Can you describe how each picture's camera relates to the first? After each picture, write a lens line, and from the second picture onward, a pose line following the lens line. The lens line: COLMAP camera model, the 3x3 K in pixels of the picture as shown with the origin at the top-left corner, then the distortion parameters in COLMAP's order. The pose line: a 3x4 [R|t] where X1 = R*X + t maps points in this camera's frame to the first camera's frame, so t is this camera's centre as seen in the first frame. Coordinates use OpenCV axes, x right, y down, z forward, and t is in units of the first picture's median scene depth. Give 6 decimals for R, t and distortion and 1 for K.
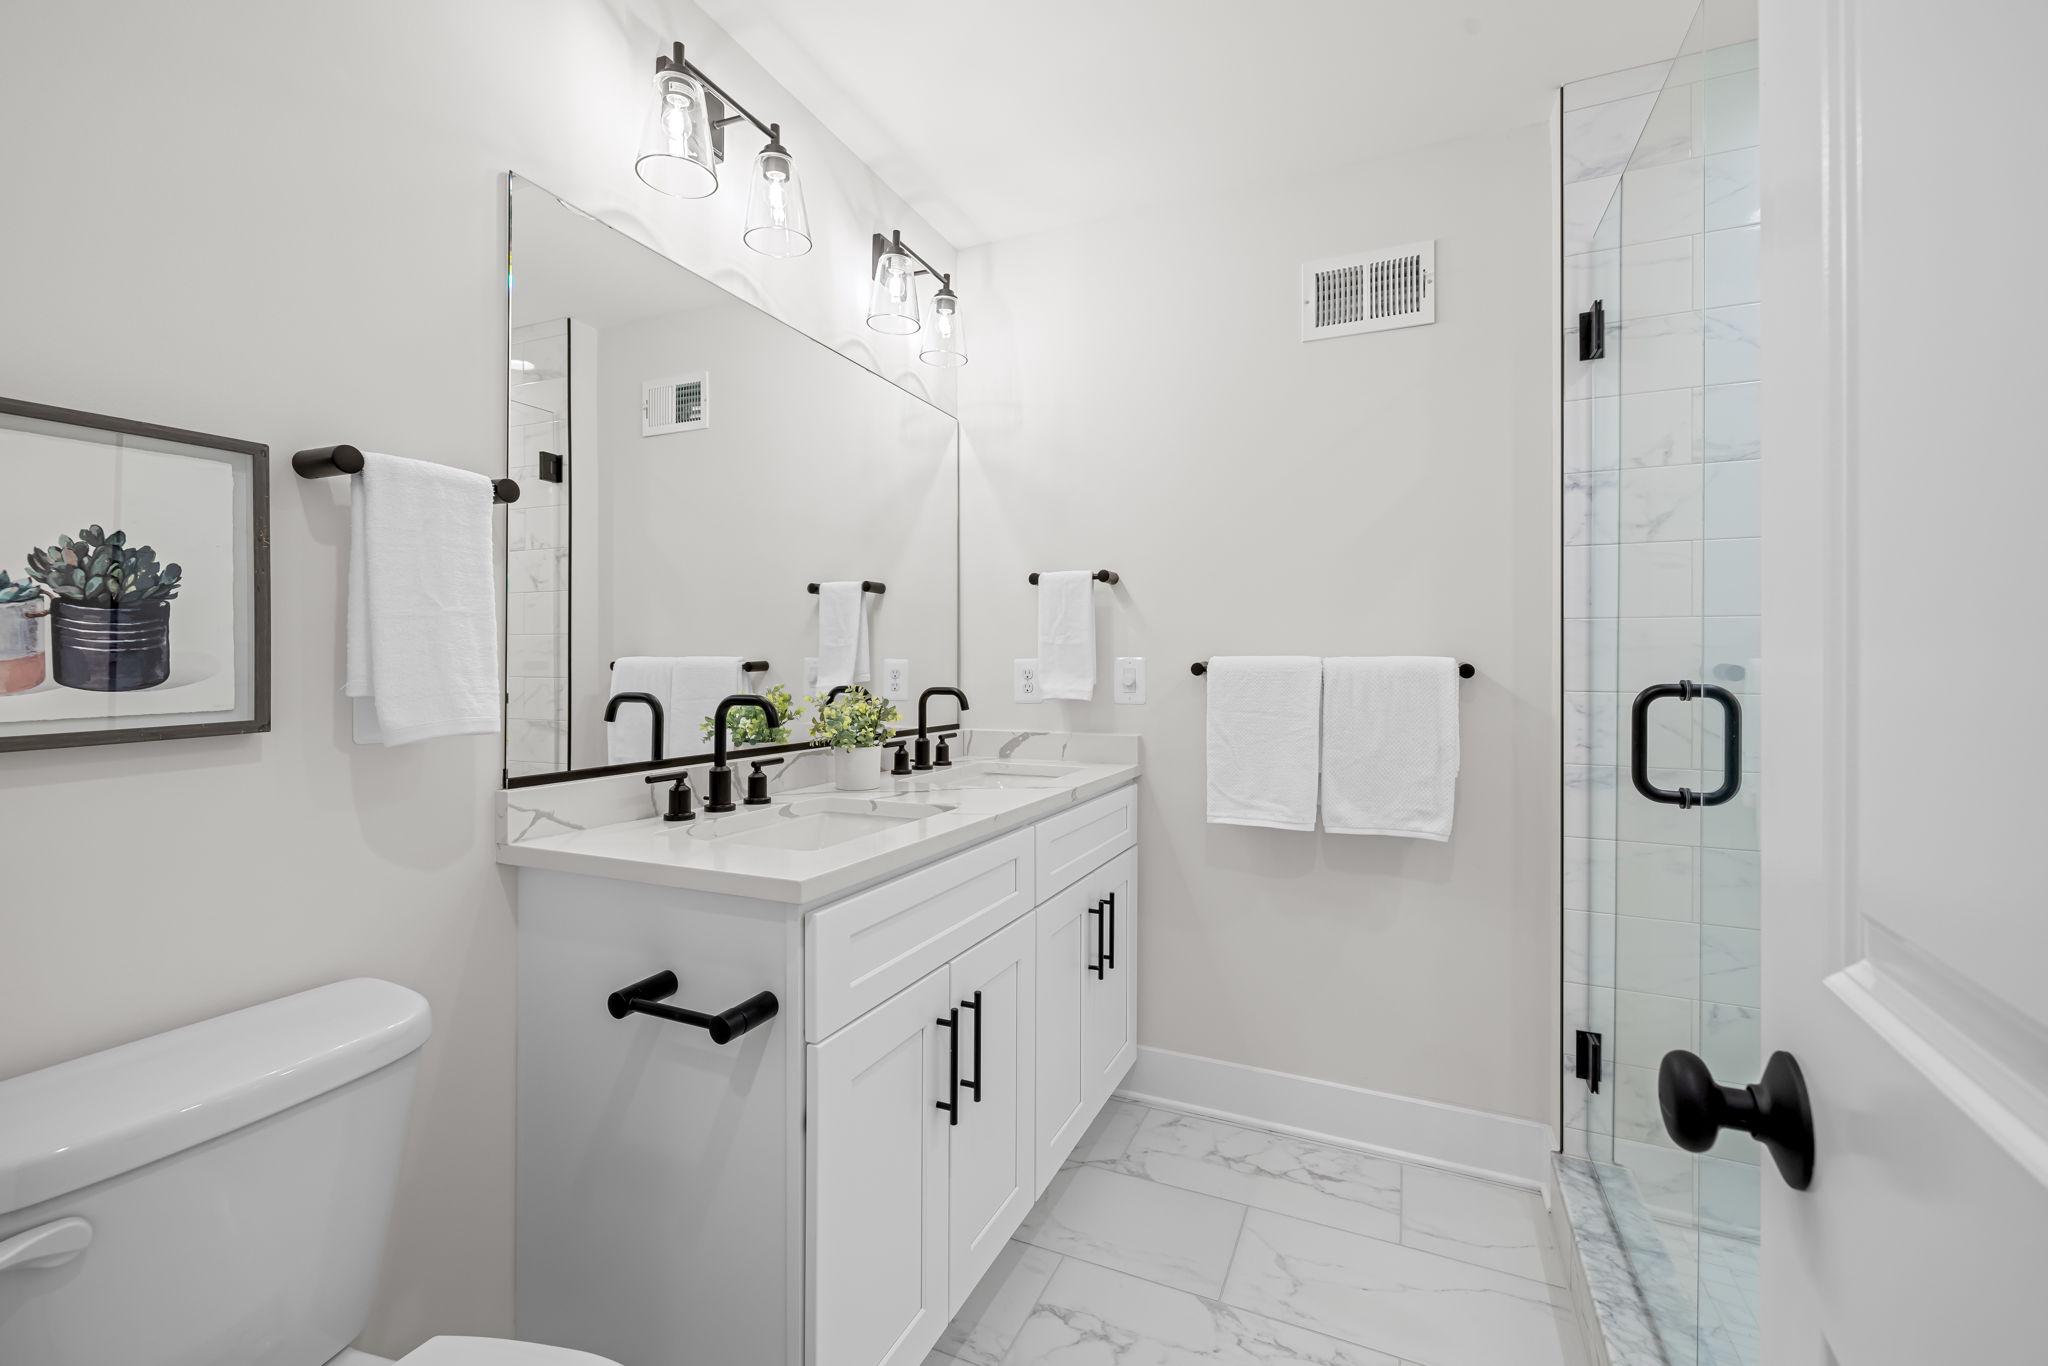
lens RADIAL K [[866.9, 0, 1022.5], [0, 866.9, 676.7], [0, 0, 1]] dist [0.000896, 0.000137]
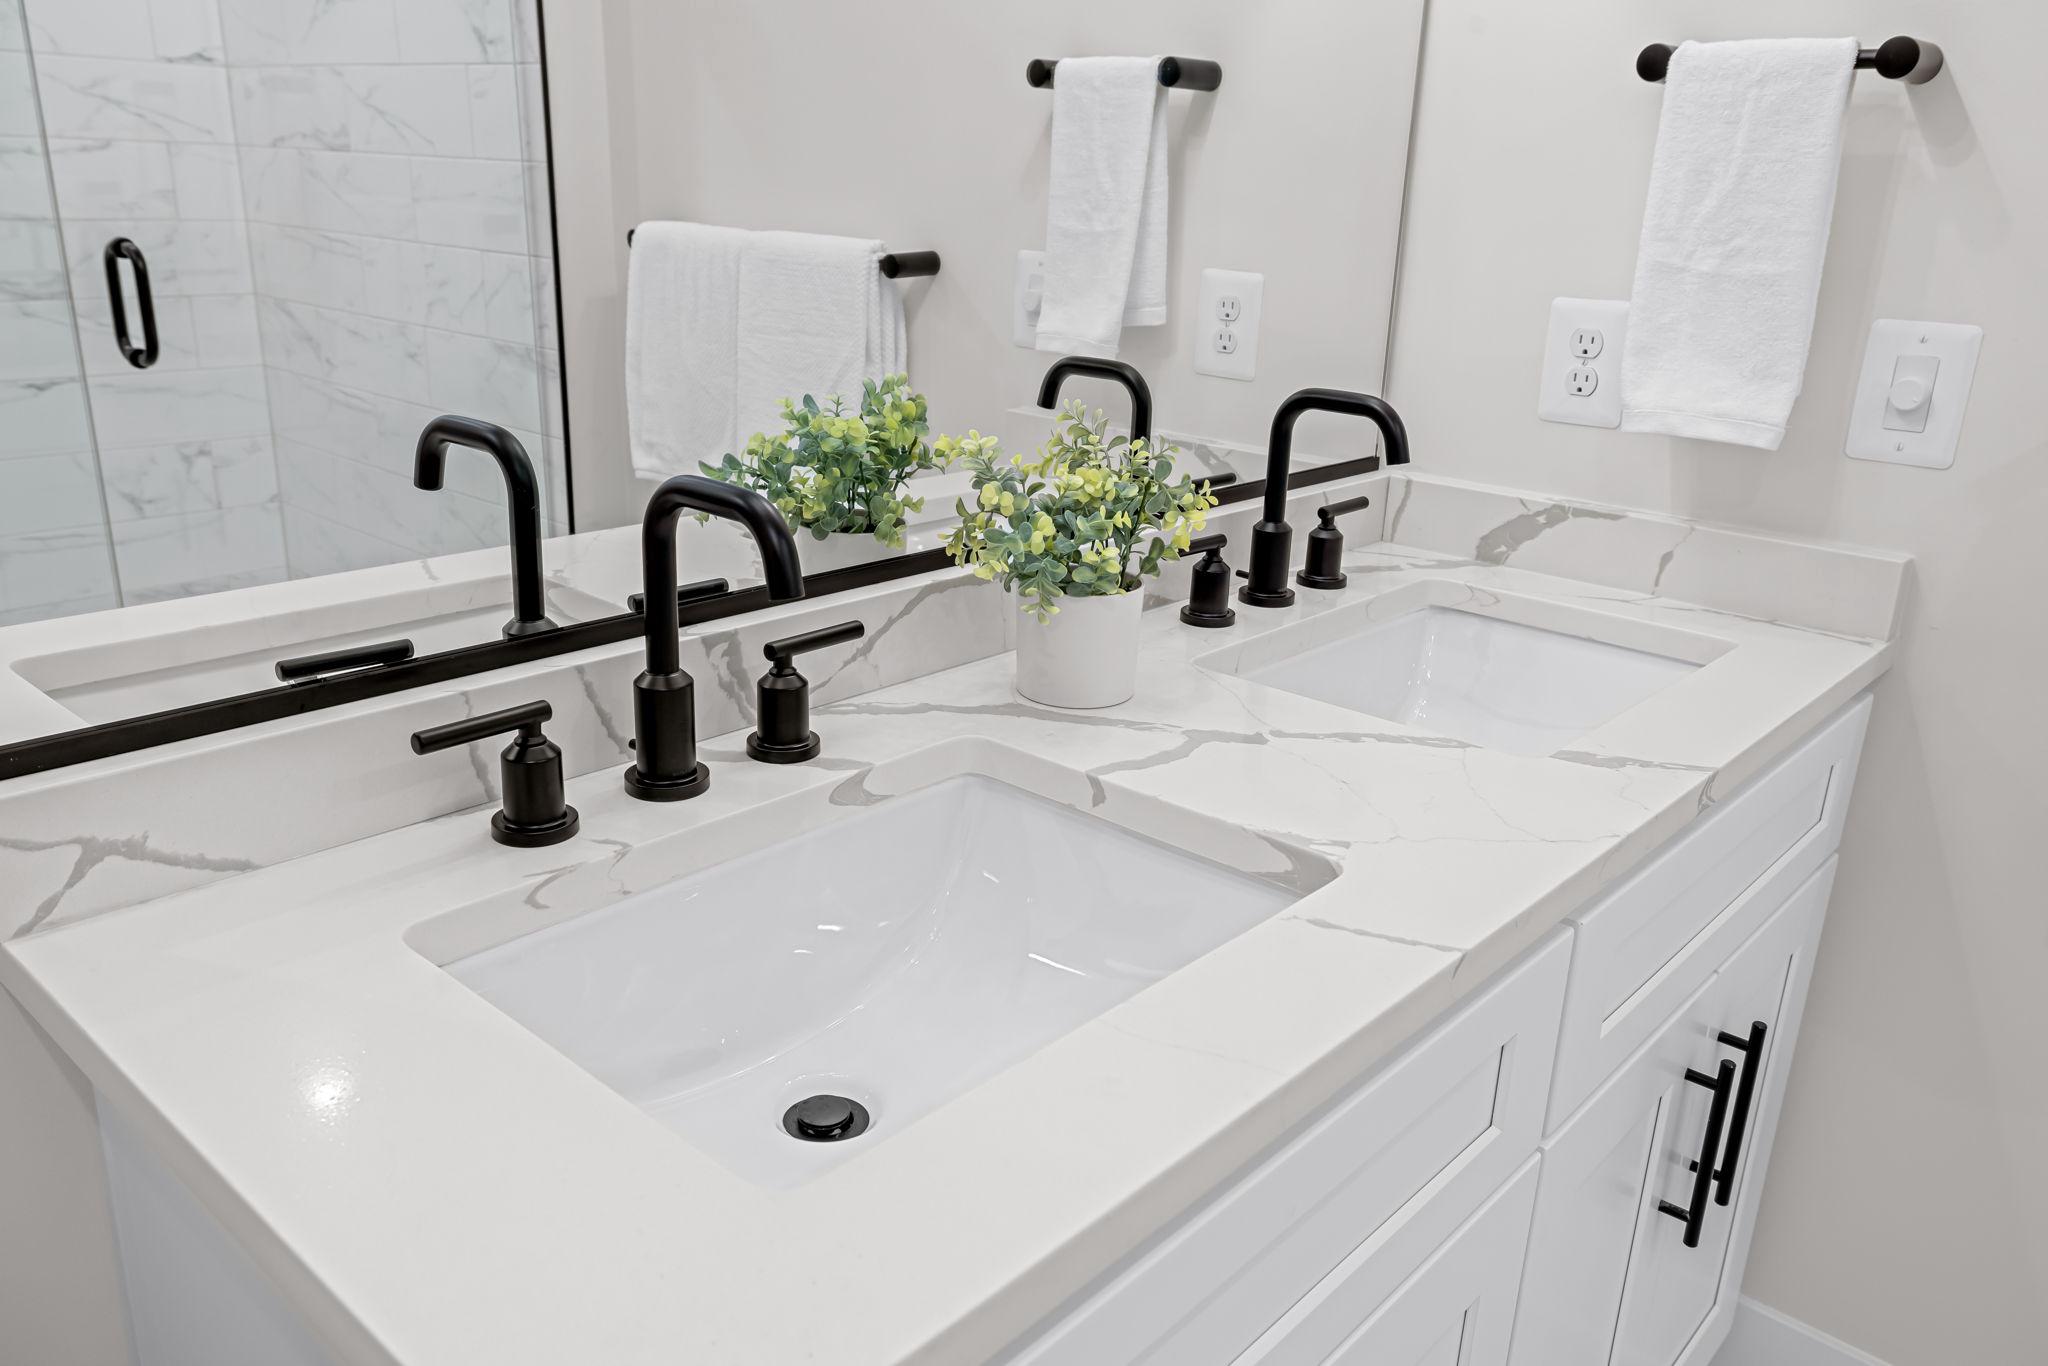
lens RADIAL K [[1529.6, 0, 1015.7], [0, 1529.6, 677.0], [0, 0, 1]] dist [0.012450, 0.002245]
pose [[0.952438, 0.124811, -0.278001, -0.027356], [-0.035780, 0.951769, 0.304723, -0.060388], [0.302626, -0.280283, 0.910966, 0.327773]]
